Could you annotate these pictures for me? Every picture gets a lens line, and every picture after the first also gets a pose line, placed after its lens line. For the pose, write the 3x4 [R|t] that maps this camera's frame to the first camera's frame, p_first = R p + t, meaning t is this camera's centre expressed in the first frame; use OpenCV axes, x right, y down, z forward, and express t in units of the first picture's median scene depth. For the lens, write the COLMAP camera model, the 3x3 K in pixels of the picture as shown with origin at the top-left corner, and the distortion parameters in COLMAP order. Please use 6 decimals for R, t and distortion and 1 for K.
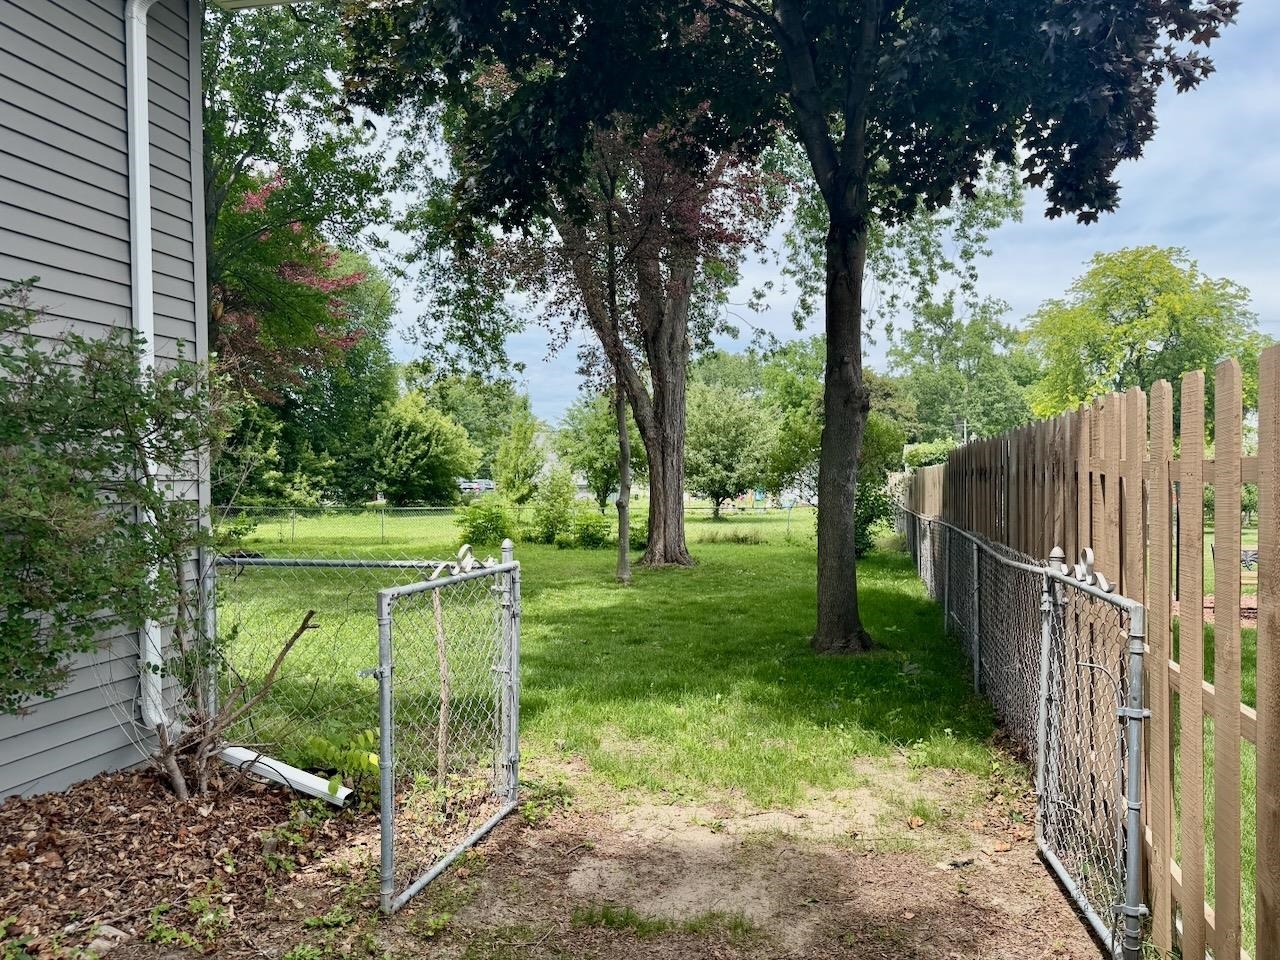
lens RADIAL K [[902.6, 0, 637.4], [0, 902.6, 481.6], [0, 0, 1]] dist [0.069247, -0.008427]
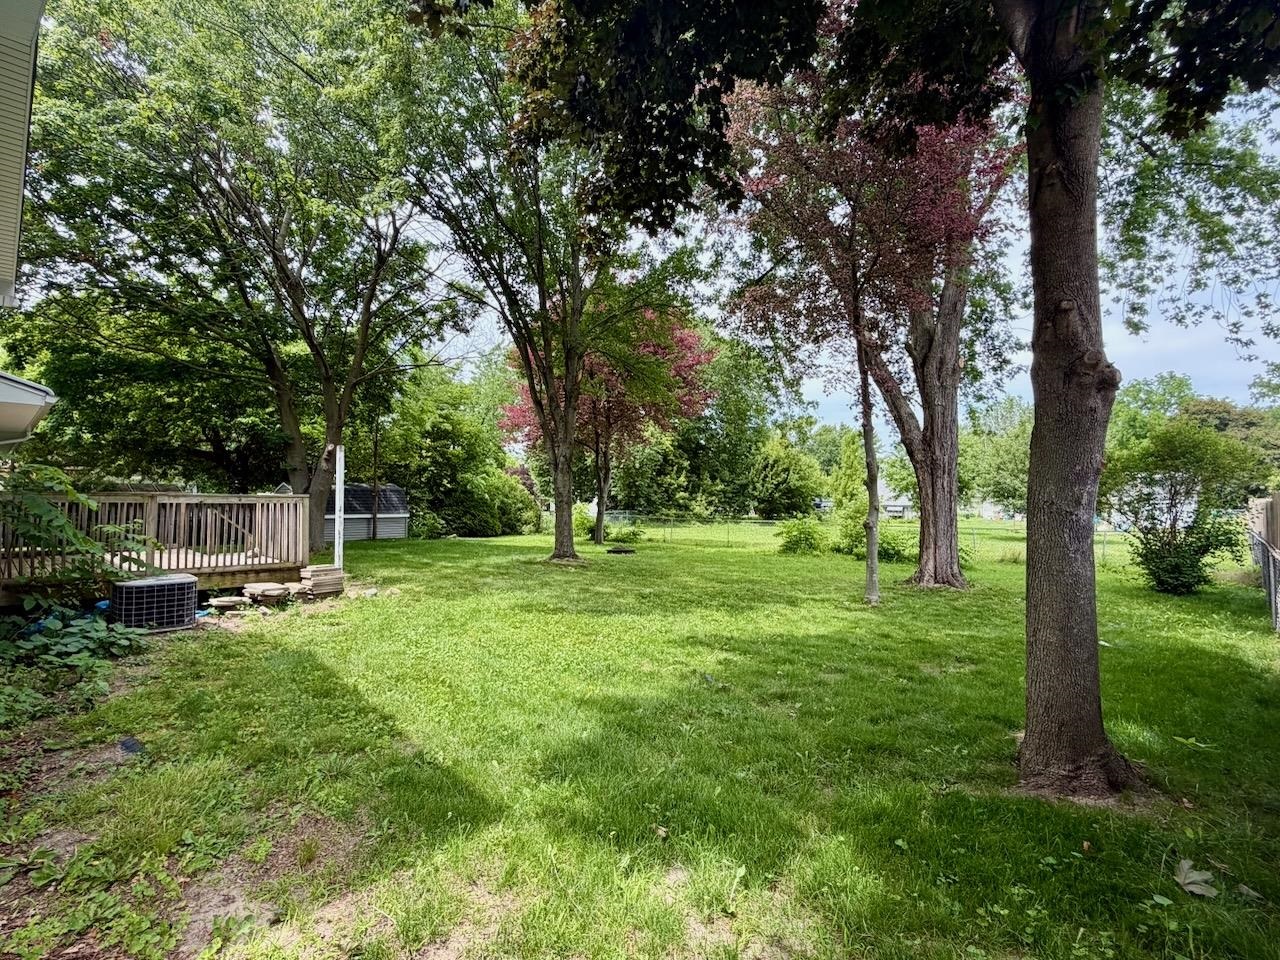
lens RADIAL K [[603.8, 0, 644.5], [0, 603.8, 477.5], [0, 0, 1]] dist [-0.012612, -0.000132]
pose [[0.861812, -0.006308, -0.507188, 0.045126], [-0.013628, 0.999274, -0.035585, -0.000216], [0.507044, 0.037580, 0.861100, 0.121893]]
